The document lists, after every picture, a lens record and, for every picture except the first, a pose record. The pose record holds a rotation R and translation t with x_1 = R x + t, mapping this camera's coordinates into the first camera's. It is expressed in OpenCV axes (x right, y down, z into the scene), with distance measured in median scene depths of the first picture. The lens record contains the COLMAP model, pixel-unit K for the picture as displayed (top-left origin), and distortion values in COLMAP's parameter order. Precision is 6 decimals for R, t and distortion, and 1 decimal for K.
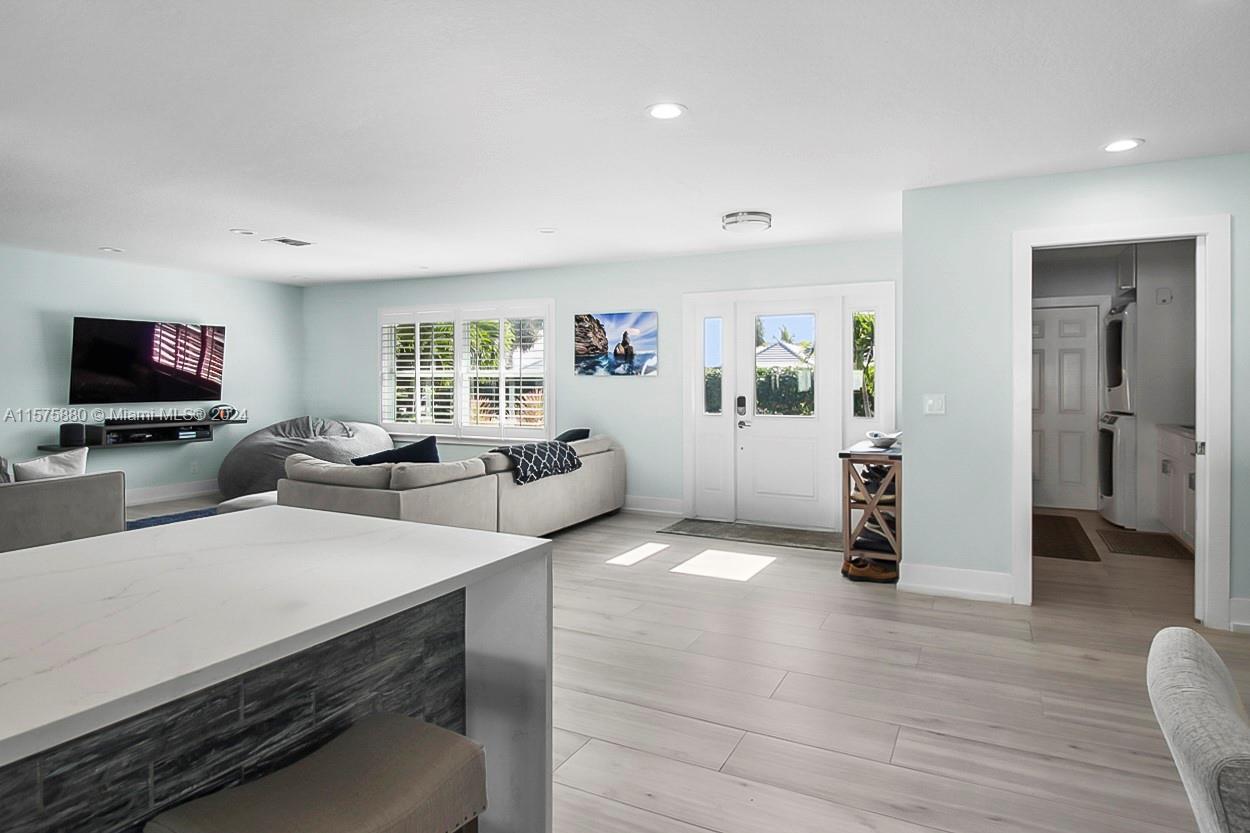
lens RADIAL K [[705.2, 0, 629.0], [0, 705.2, 384.3], [0, 0, 1]] dist [0.011529, -0.013688]
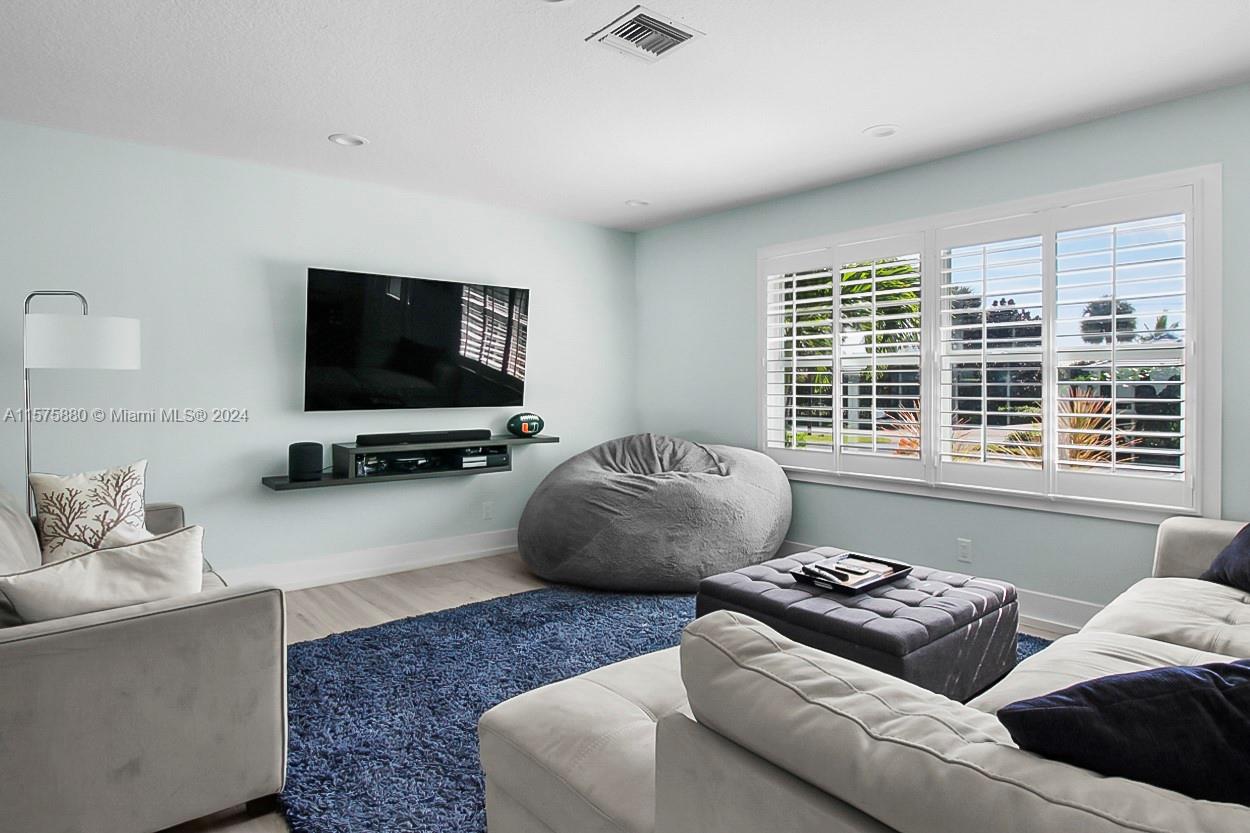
lens RADIAL K [[705.2, 0, 634.8], [0, 705.2, 384.3], [0, 0, 1]] dist [0.011529, -0.013688]
pose [[0.923591, -0.002263, -0.383372, -0.269641], [-0.000103, 0.999981, -0.006151, 0.008174], [0.383379, 0.005720, 0.923573, 0.504346]]
